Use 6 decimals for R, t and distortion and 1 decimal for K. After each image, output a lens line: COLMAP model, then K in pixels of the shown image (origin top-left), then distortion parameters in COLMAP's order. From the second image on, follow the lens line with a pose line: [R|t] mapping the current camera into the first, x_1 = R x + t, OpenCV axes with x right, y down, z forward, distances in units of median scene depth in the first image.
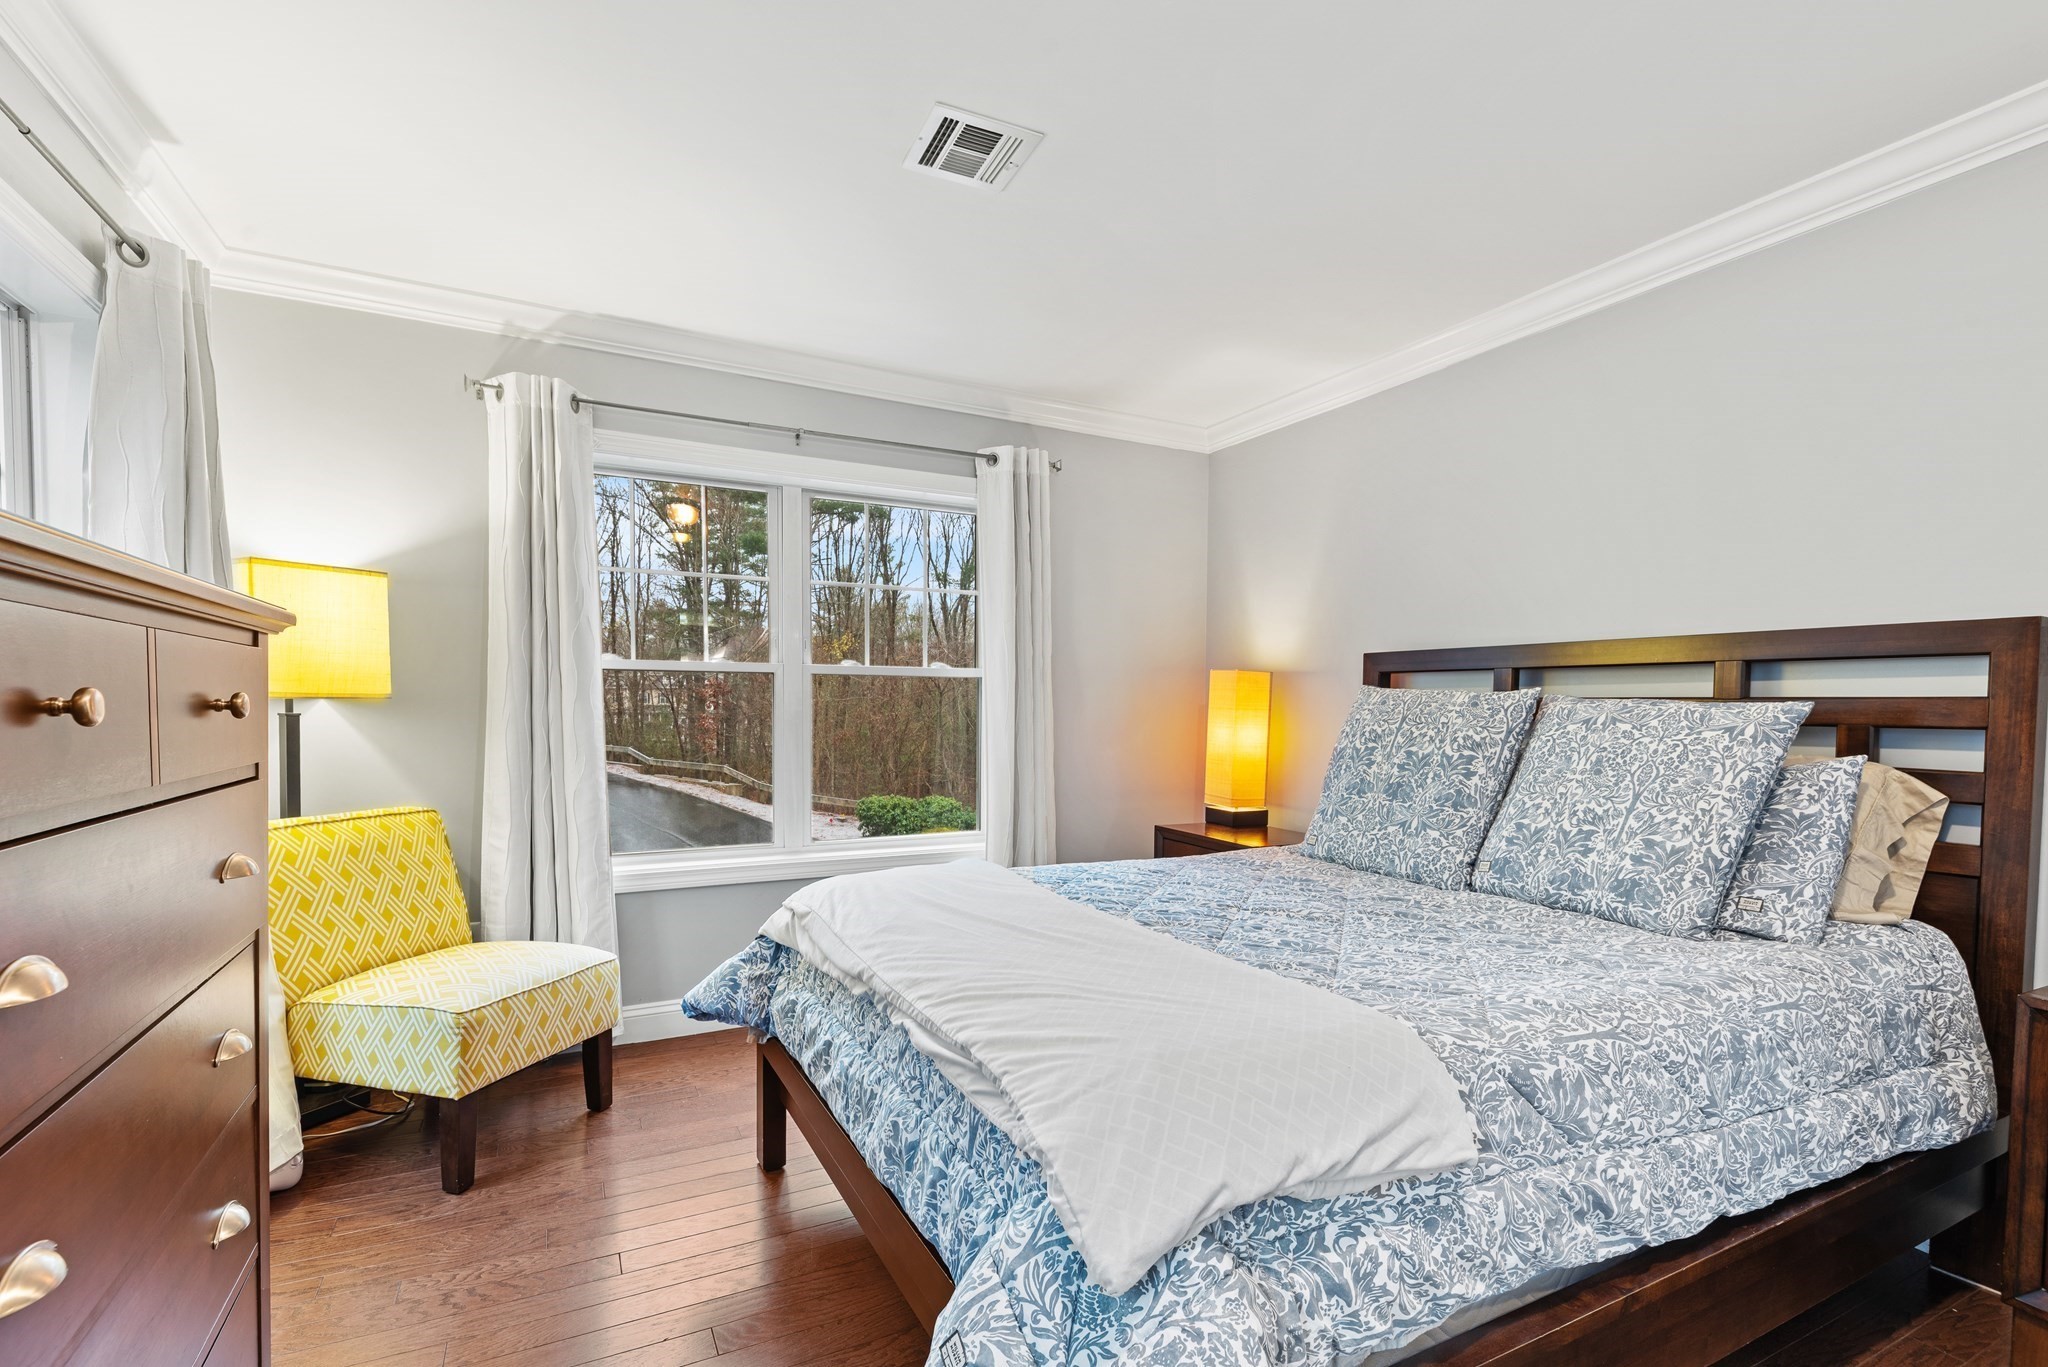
lens RADIAL K [[929.7, 0, 1024.0], [0, 929.7, 744.6], [0, 0, 1]] dist [-0.000437, -0.000335]
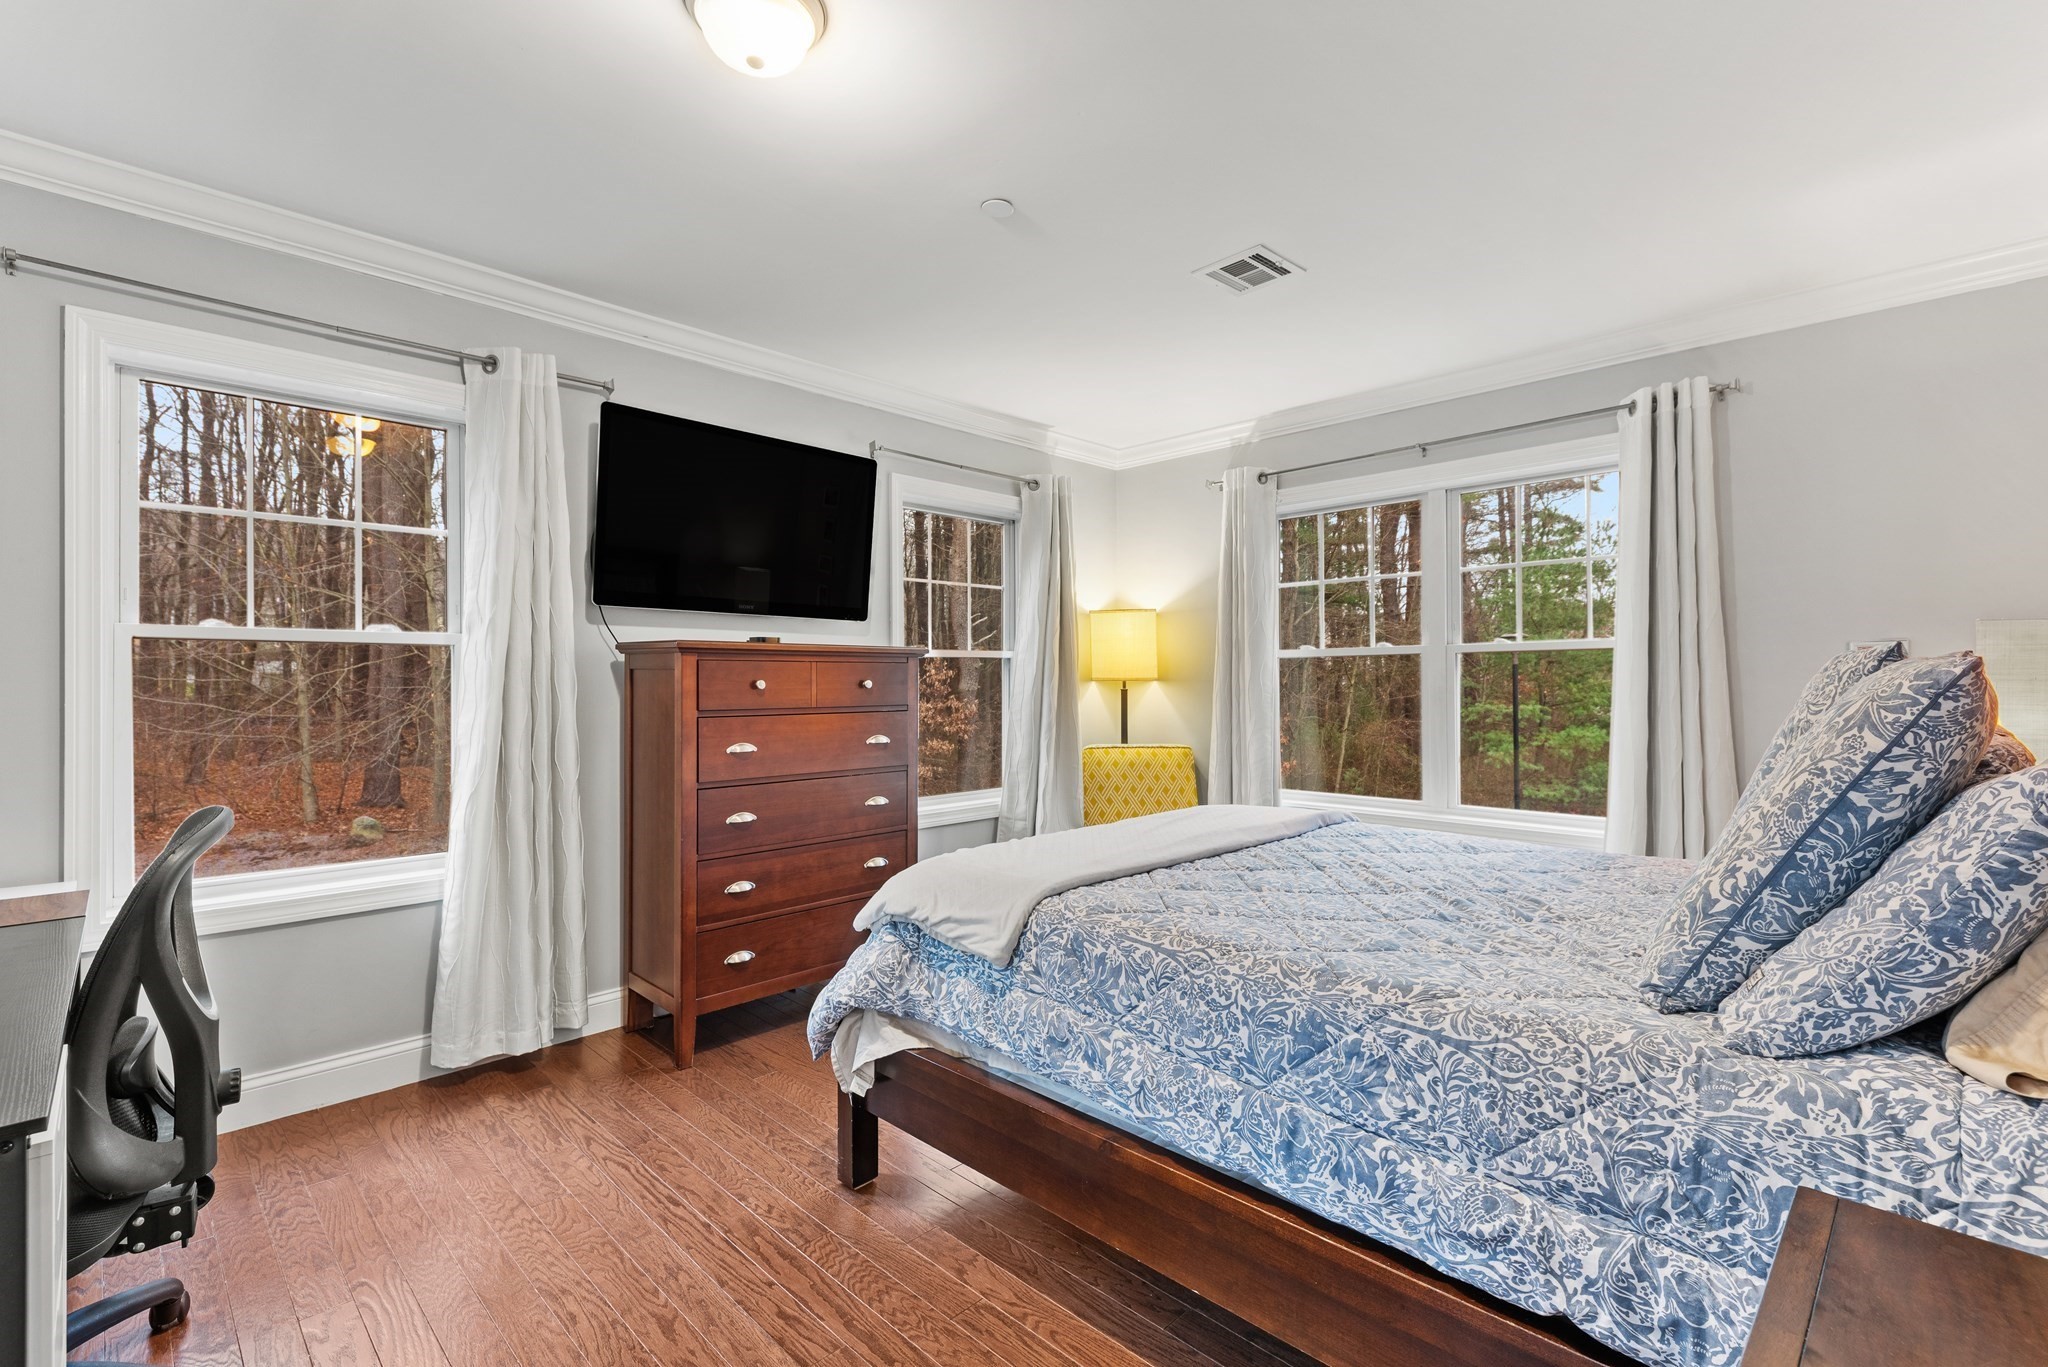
lens RADIAL K [[896.5, 0, 1029.3], [0, 896.5, 692.8], [0, 0, 1]] dist [0.025870, -0.013730]
pose [[0.326575, 0.000222, -0.945171, 1.052643], [-0.029421, 0.999518, -0.009931, -0.003258], [0.944713, 0.031051, 0.326424, 0.280180]]
